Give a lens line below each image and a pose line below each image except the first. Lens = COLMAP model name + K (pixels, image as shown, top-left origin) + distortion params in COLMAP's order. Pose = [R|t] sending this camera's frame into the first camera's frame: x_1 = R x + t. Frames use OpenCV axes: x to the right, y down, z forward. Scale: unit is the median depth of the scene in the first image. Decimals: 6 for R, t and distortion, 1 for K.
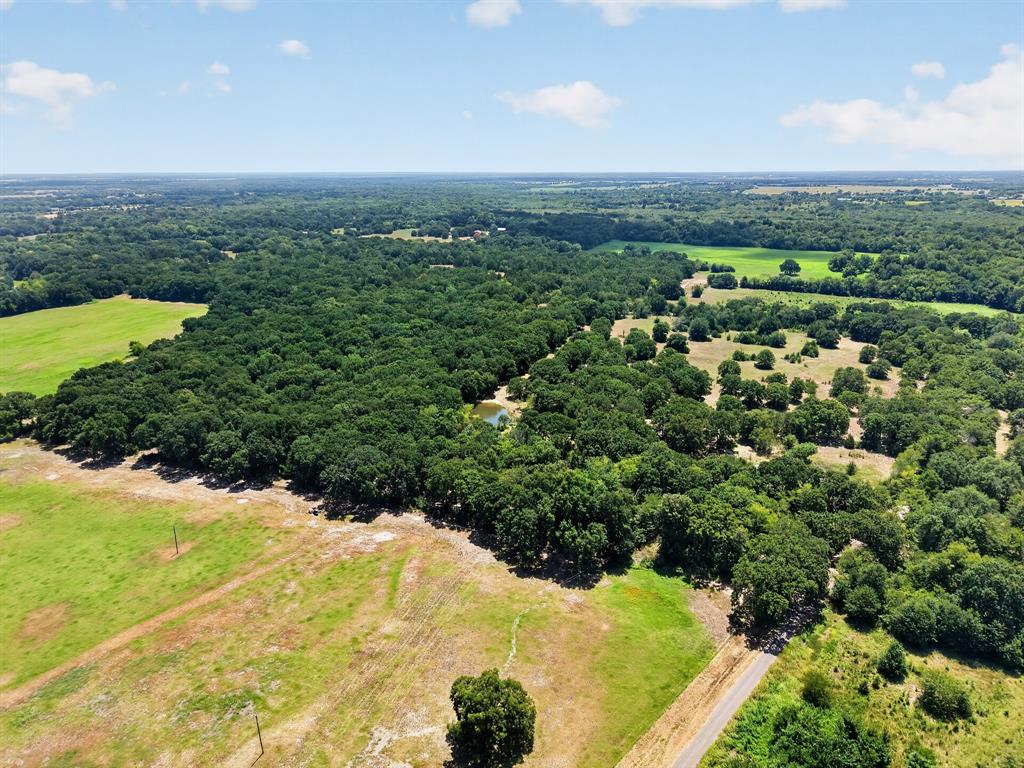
lens RADIAL K [[681.8, 0, 511.0], [0, 681.8, 387.4], [0, 0, 1]] dist [0.023083, -0.019150]
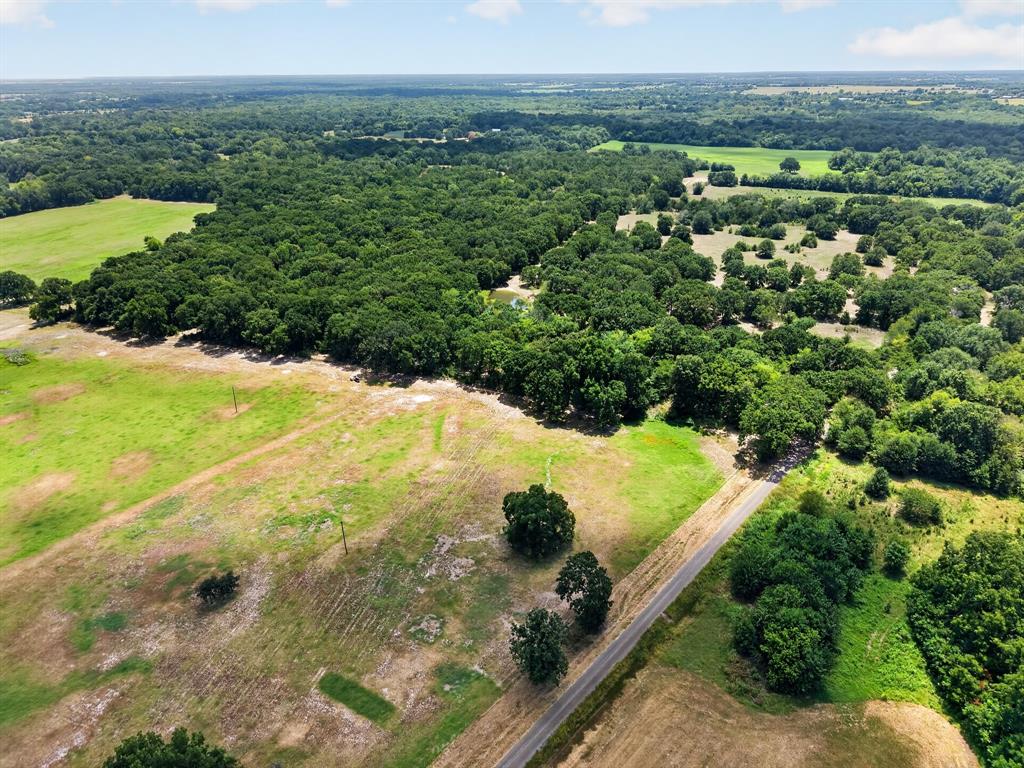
lens RADIAL K [[681.8, 0, 511.0], [0, 681.8, 387.4], [0, 0, 1]] dist [0.023083, -0.019150]
pose [[0.999853, -0.009836, 0.014033, -0.042119], [0.008021, 0.992254, 0.123966, 0.047879], [-0.015143, -0.123836, 0.992187, -0.064543]]
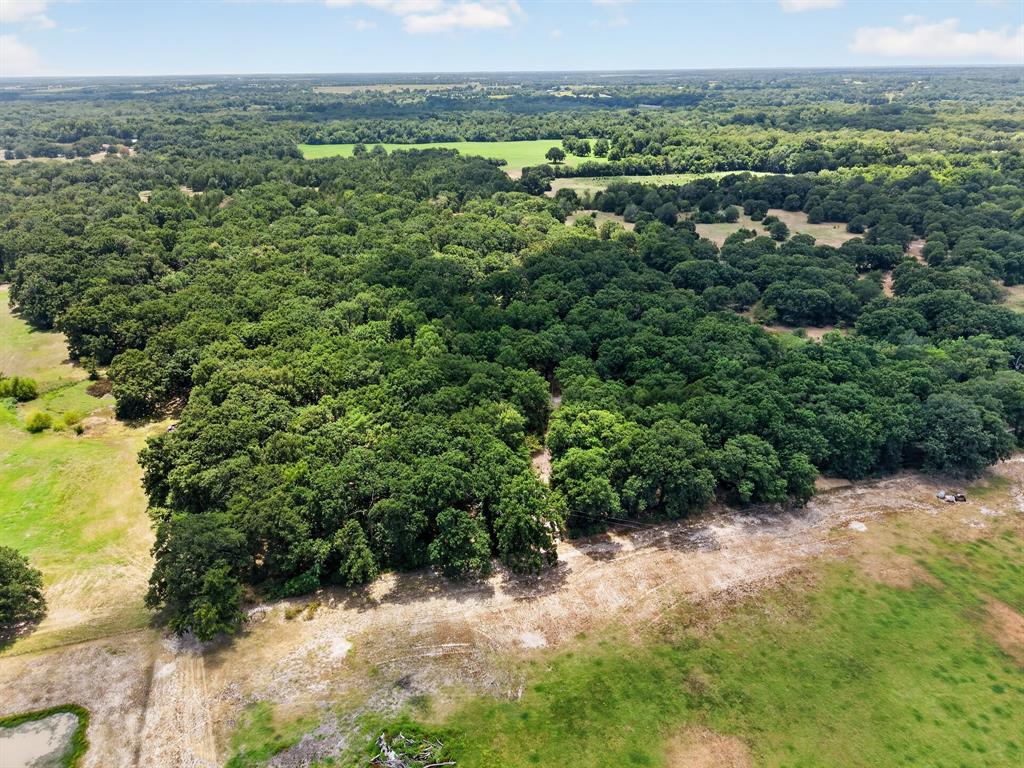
lens RADIAL K [[681.8, 0, 511.0], [0, 681.8, 387.4], [0, 0, 1]] dist [0.023083, -0.019150]
pose [[0.784728, -0.266154, 0.559789, -0.779091], [0.195792, 0.963315, 0.183545, -0.112680], [-0.588104, -0.034431, 0.808052, 0.544137]]
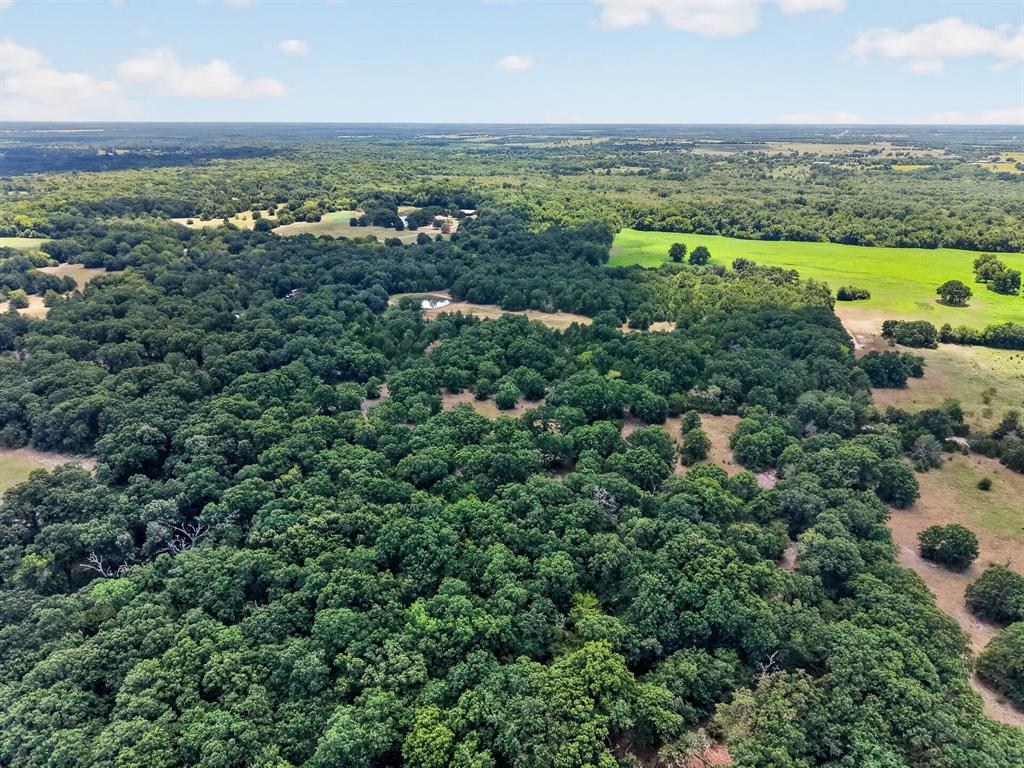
lens RADIAL K [[681.8, 0, 511.0], [0, 681.8, 387.4], [0, 0, 1]] dist [0.023083, -0.019150]
pose [[0.990540, -0.044271, 0.129890, -0.316359], [0.035861, 0.997149, 0.066391, -0.367809], [-0.132459, -0.061105, 0.989303, 0.975029]]
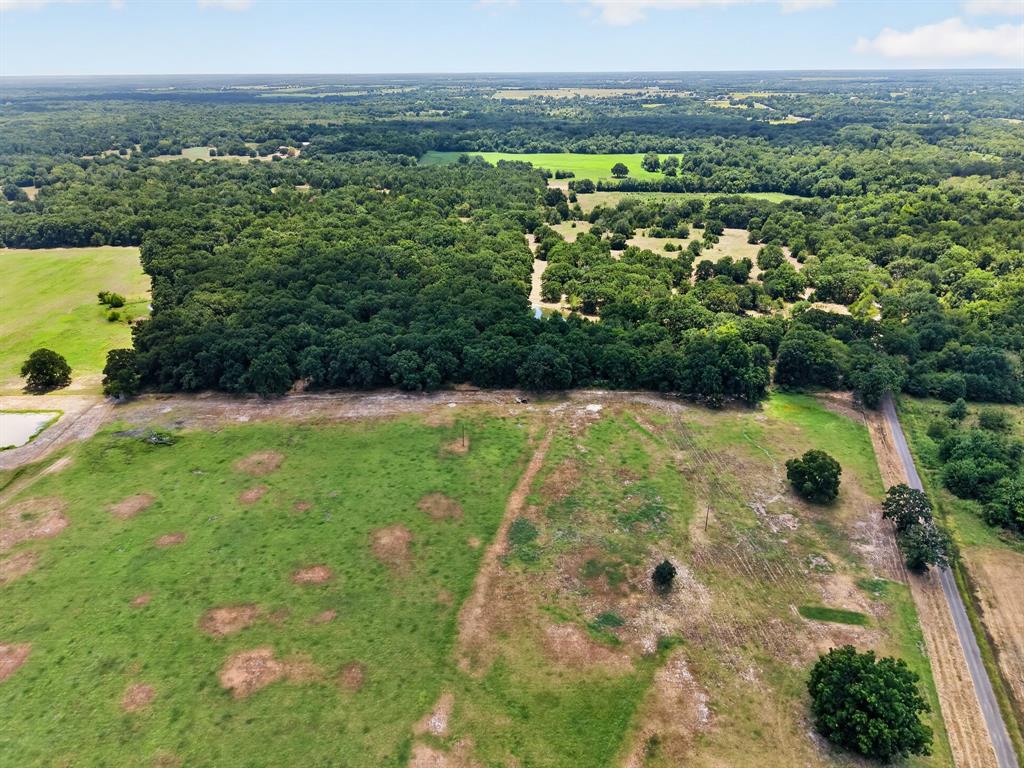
lens RADIAL K [[681.8, 0, 511.0], [0, 681.8, 387.4], [0, 0, 1]] dist [0.023083, -0.019150]
pose [[0.925354, -0.162625, 0.342452, -0.554048], [0.118778, 0.982206, 0.145478, -0.016435], [-0.360016, -0.093943, 0.928204, -0.087921]]
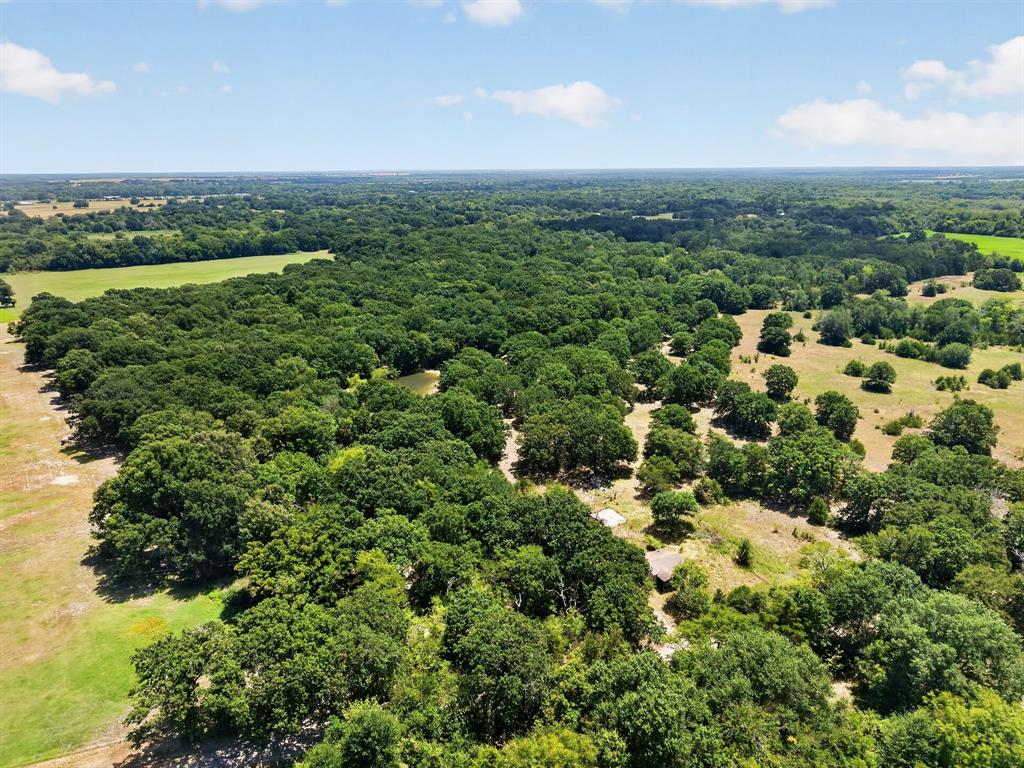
lens RADIAL K [[681.8, 0, 511.0], [0, 681.8, 387.4], [0, 0, 1]] dist [0.023083, -0.019150]
pose [[0.874527, 0.147375, -0.462042, 0.496845], [-0.144865, 0.988596, 0.041134, -0.009832], [0.462835, 0.030961, 0.885904, 0.356461]]
